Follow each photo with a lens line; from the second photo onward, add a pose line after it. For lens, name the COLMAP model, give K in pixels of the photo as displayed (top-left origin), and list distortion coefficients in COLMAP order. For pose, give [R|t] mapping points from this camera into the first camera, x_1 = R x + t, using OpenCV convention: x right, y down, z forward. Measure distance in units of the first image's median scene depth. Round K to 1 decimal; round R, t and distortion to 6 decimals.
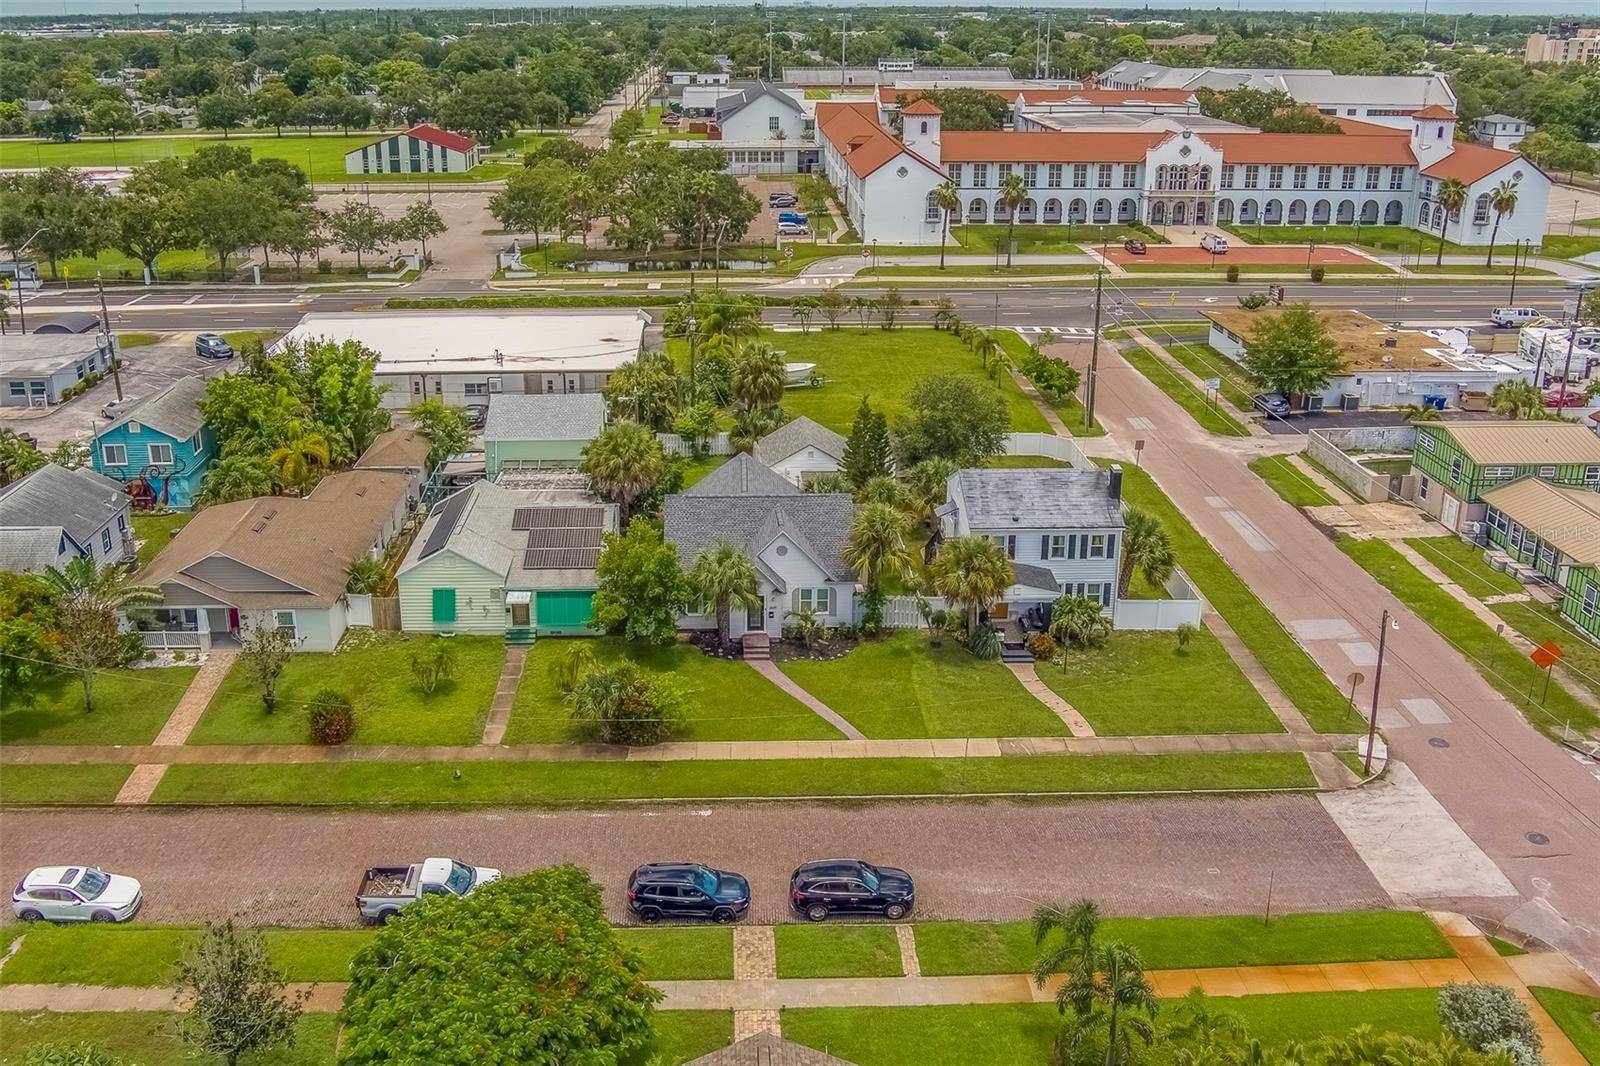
lens RADIAL K [[1312.2, 0, 751.3], [0, 1312.2, 471.3], [0, 0, 1]] dist [-0.062849, 0.020556]
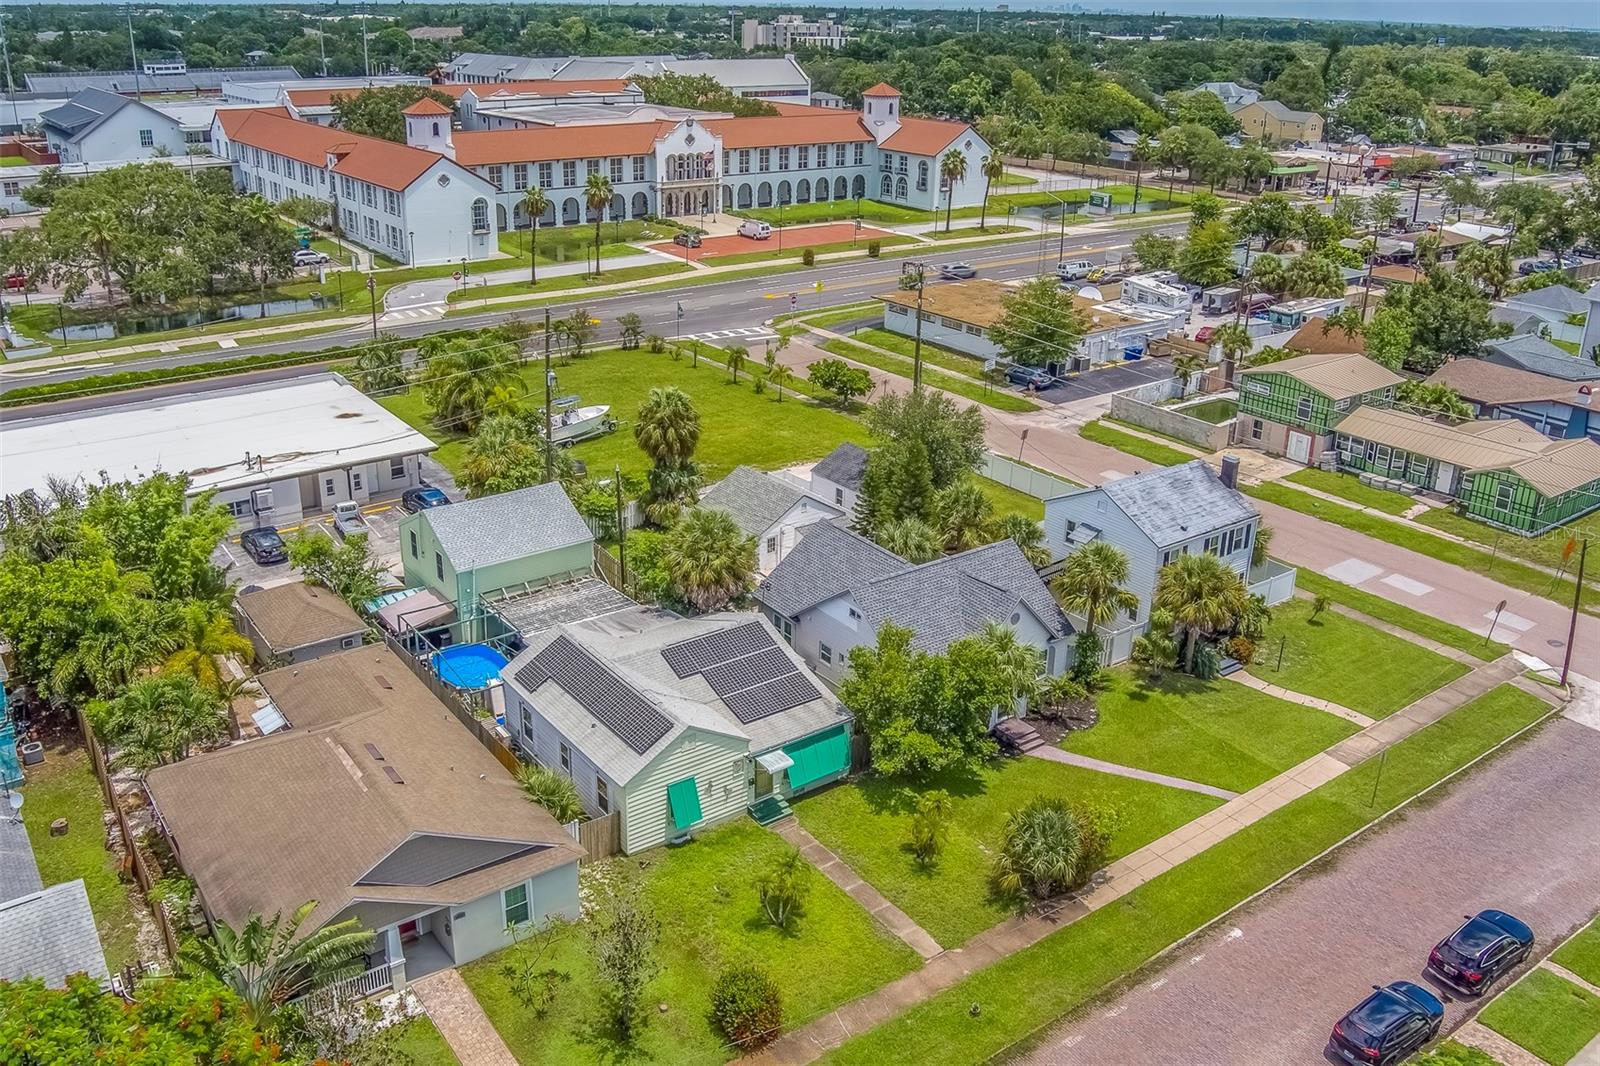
lens RADIAL K [[1305.6, 0, 760.1], [0, 1305.6, 534.1], [0, 0, 1]] dist [-0.050640, -0.000168]
pose [[0.827102, -0.203654, 0.523858, -0.347837], [0.178027, 0.978982, 0.099506, -0.068815], [-0.533112, 0.010959, 0.845974, 0.227039]]
